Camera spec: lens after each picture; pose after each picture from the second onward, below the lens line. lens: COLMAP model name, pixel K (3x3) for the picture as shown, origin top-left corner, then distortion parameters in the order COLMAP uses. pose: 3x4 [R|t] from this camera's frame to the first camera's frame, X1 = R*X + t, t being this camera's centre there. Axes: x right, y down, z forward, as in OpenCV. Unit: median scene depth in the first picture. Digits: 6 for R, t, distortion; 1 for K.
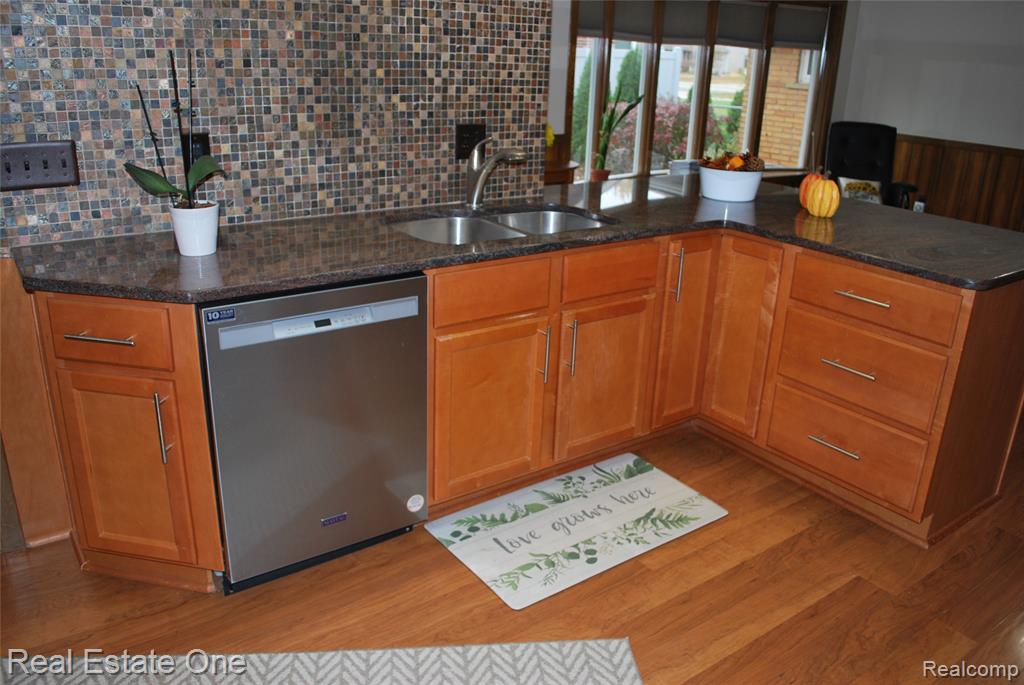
lens RADIAL K [[816.5, 0, 512.1], [0, 816.5, 343.7], [0, 0, 1]] dist [-0.091240, 0.010770]
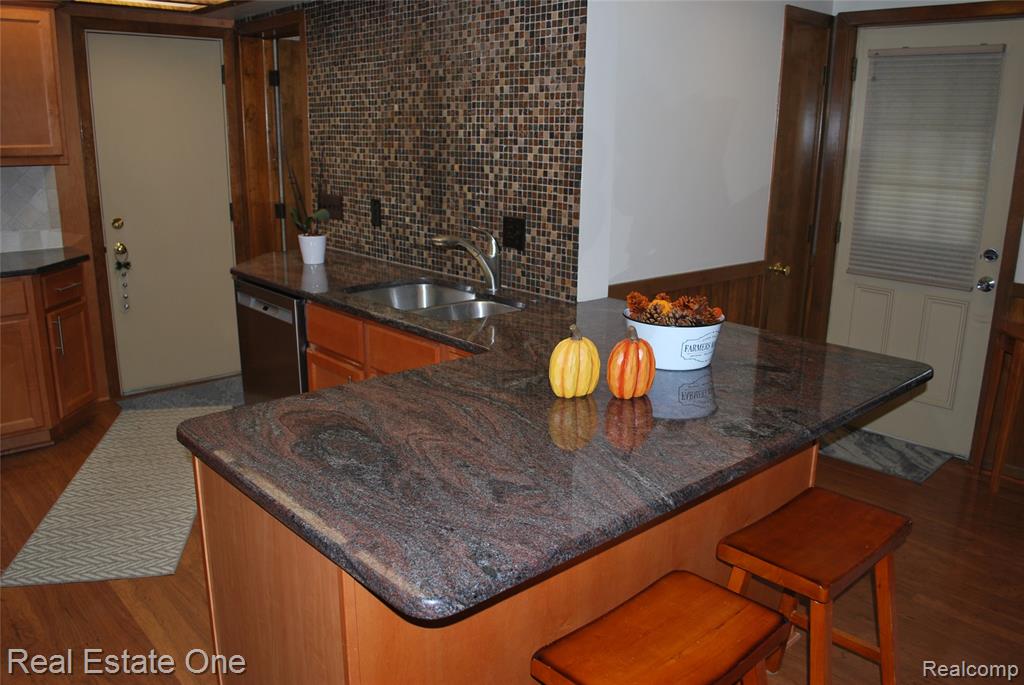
lens RADIAL K [[816.5, 0, 511.0], [0, 816.5, 340.7], [0, 0, 1]] dist [-0.091240, 0.010770]
pose [[0.095230, 0.213212, -0.972354, 1.054837], [-0.349633, 0.921725, 0.167868, -0.305914], [0.932034, 0.323981, 0.162322, 0.891655]]
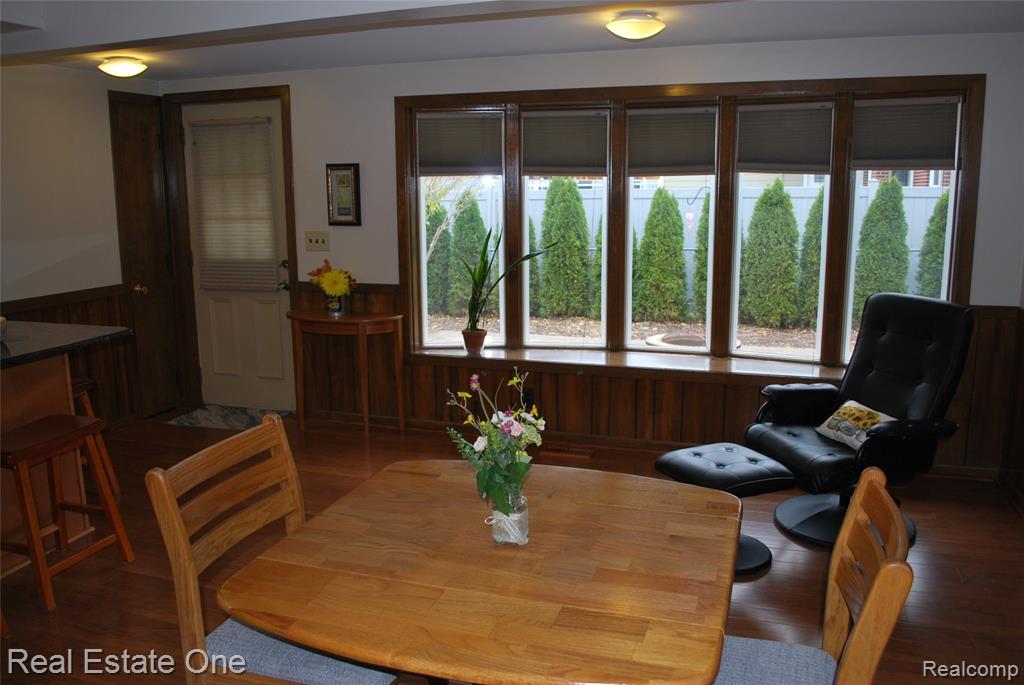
lens RADIAL K [[816.5, 0, 512.9], [0, 816.5, 343.7], [0, 0, 1]] dist [-0.091240, 0.010770]
pose [[0.575551, 0.118022, -0.809204, 1.392124], [-0.256117, 0.965763, -0.041308, -0.342452], [0.776624, 0.231025, 0.586074, 1.028734]]
